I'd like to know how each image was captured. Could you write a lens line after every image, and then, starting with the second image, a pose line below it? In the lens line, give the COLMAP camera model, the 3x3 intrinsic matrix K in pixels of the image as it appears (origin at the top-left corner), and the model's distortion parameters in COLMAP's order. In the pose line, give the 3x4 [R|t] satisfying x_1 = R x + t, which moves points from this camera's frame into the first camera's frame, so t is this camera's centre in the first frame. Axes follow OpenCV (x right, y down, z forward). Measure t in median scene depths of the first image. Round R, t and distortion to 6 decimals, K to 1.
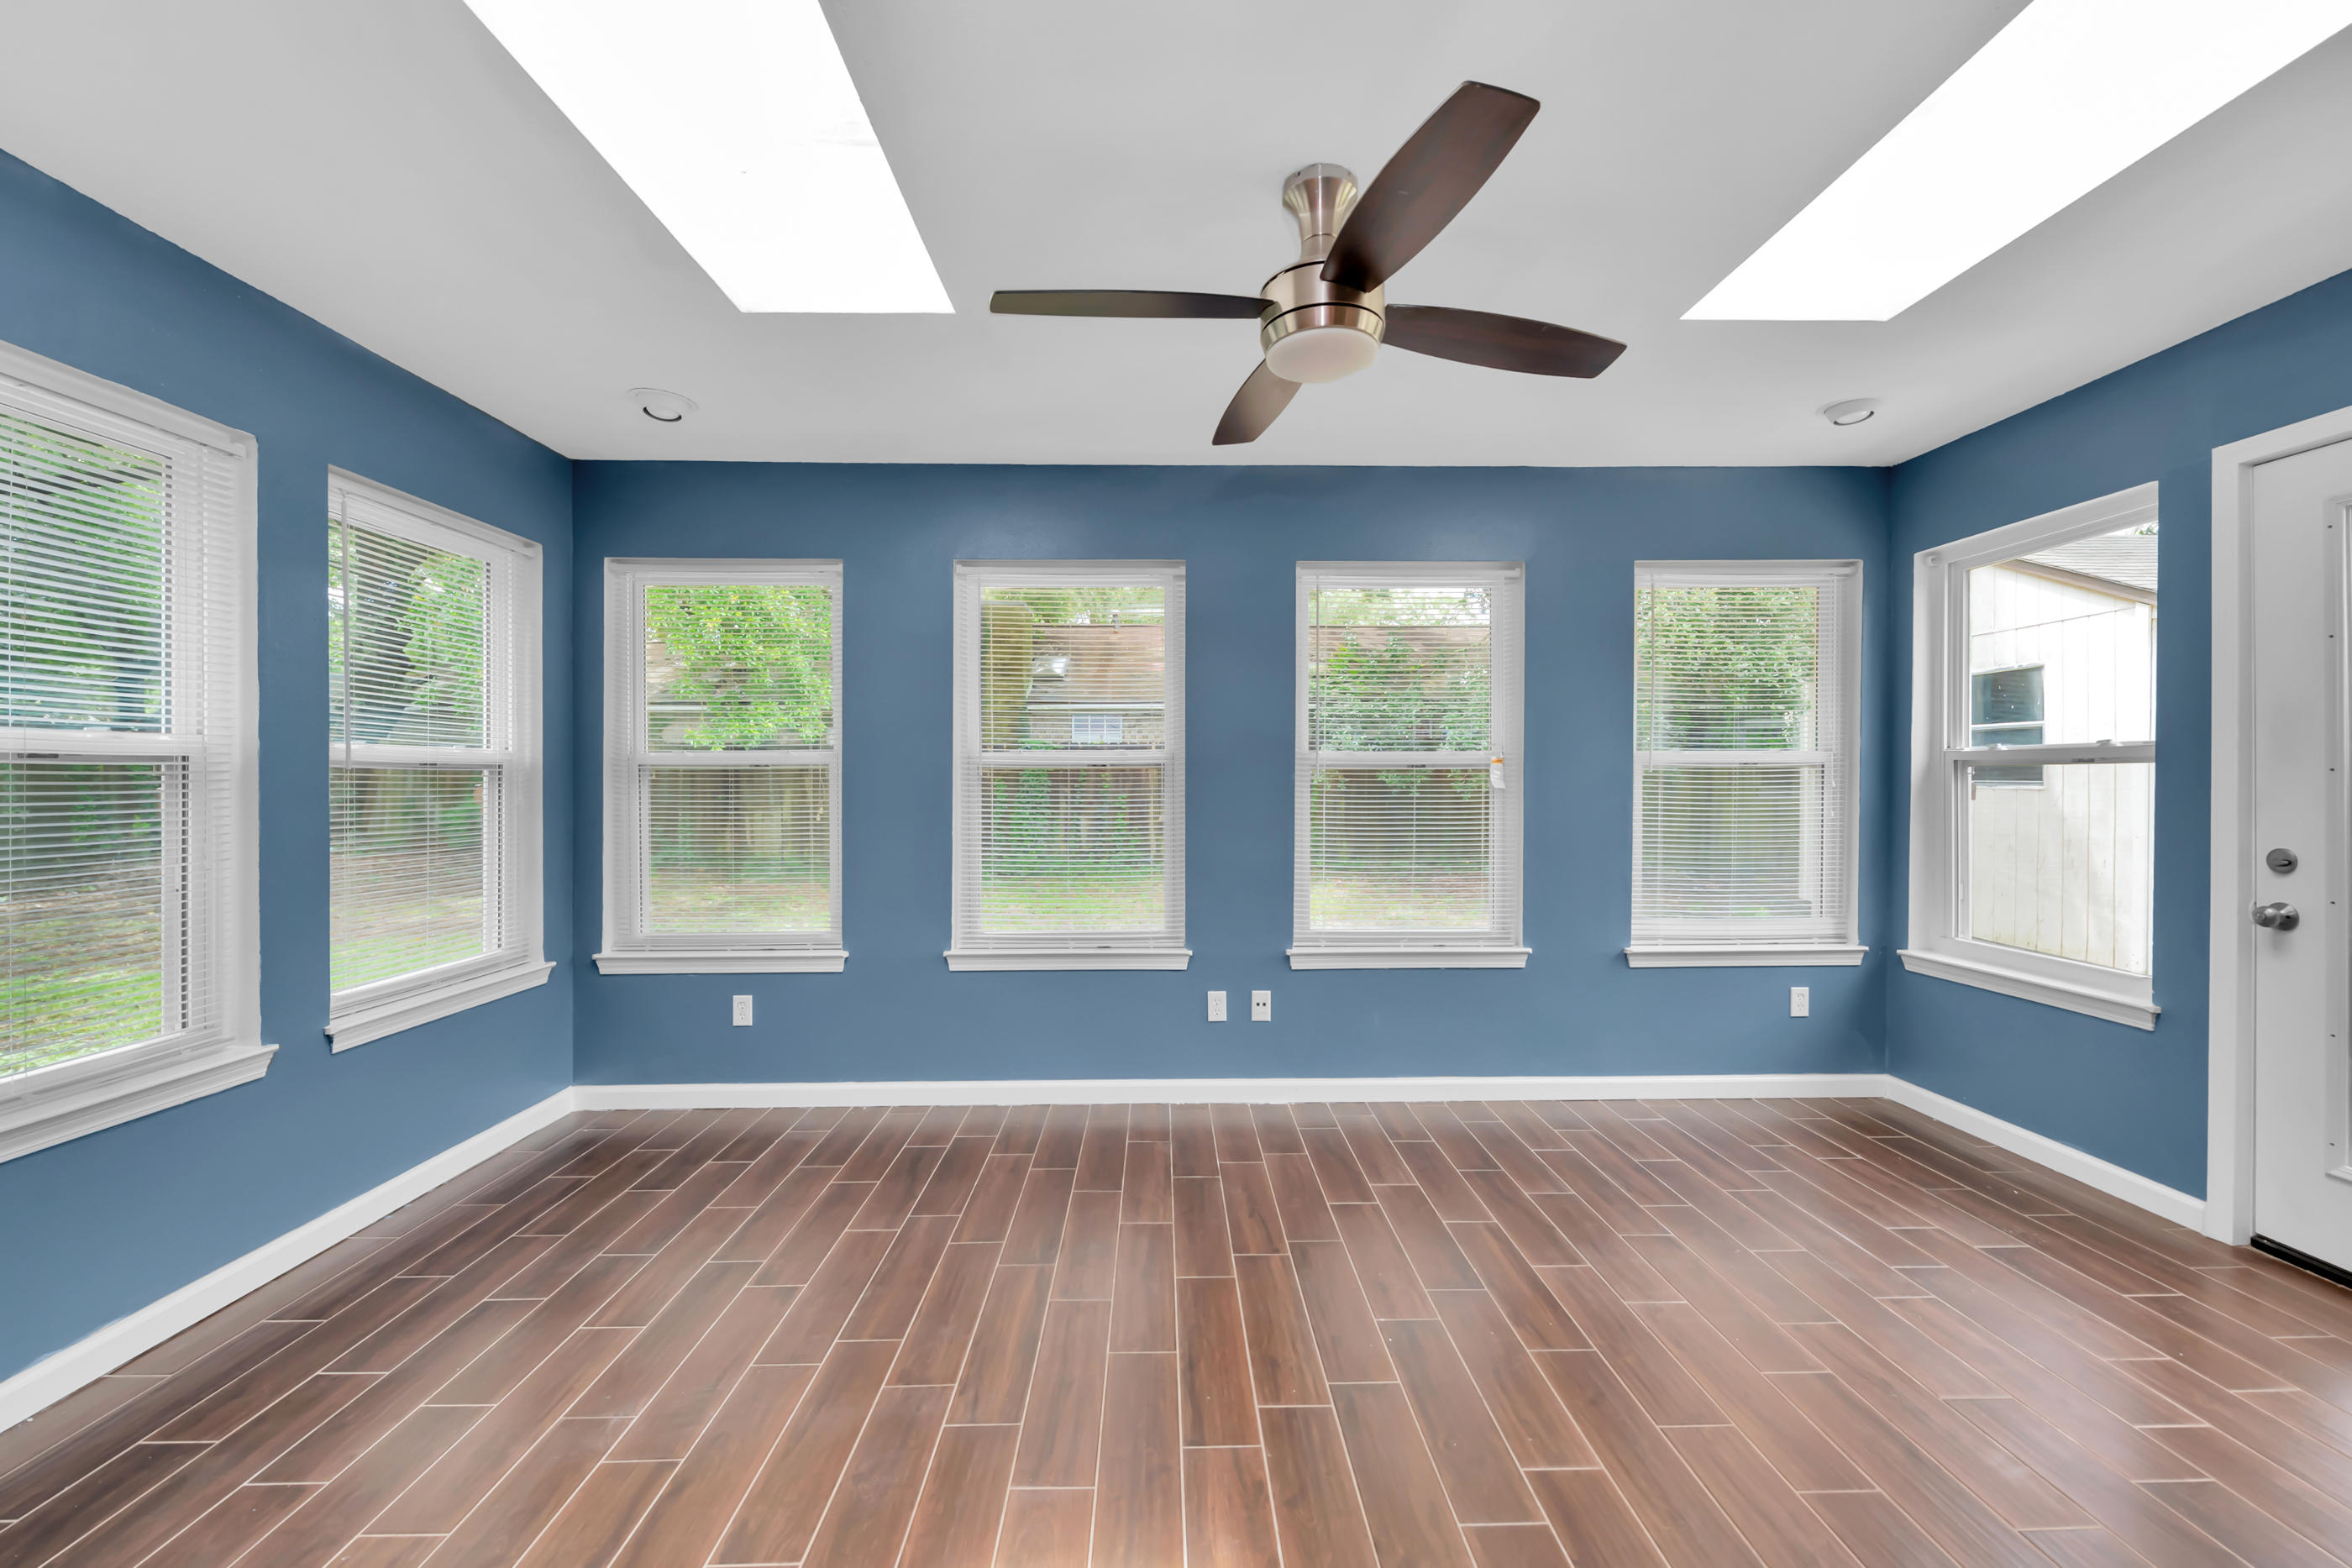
lens RADIAL K [[995.5, 0, 1176.0], [0, 995.5, 784.0], [0, 0, 1]] dist [-0.000073, -0.005865]
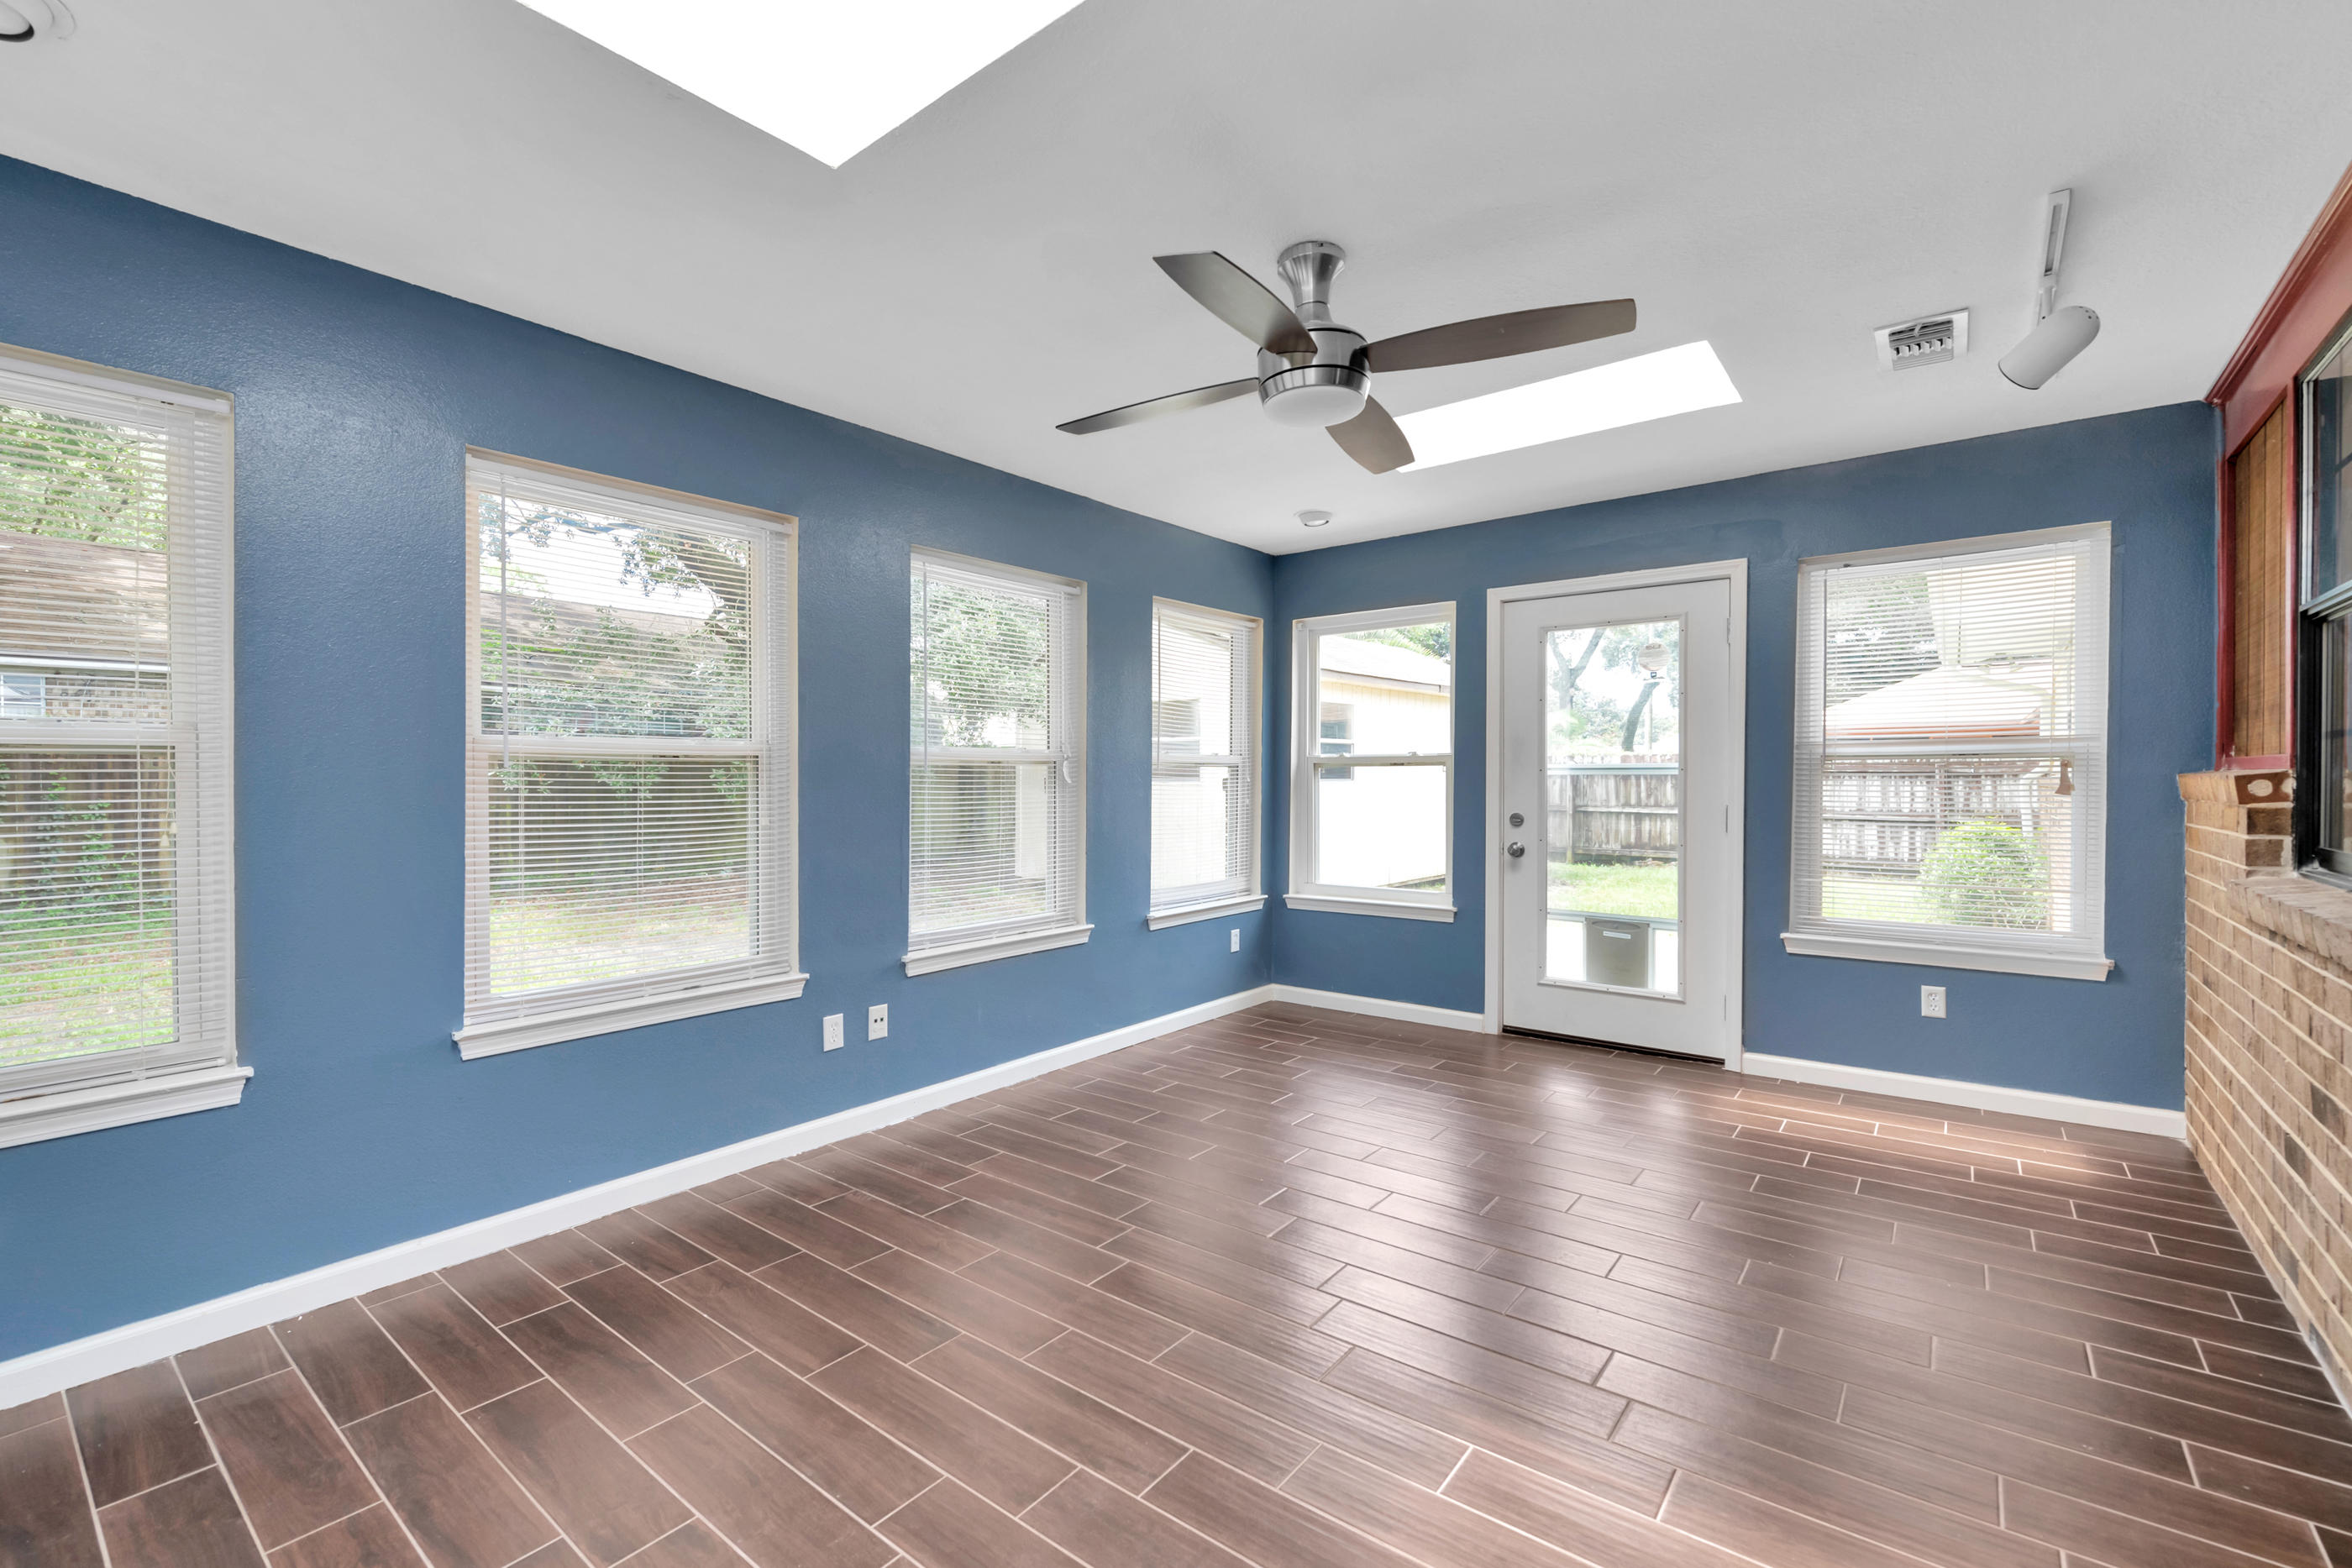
lens RADIAL K [[985.9, 0, 1190.0], [0, 985.9, 788.2], [0, 0, 1]] dist [0.001756, -0.005409]
pose [[0.621614, -0.007686, 0.783286, -0.459707], [0.004814, 0.999970, 0.005993, 0.003510], [-0.783309, 0.000045, 0.621633, 0.216438]]
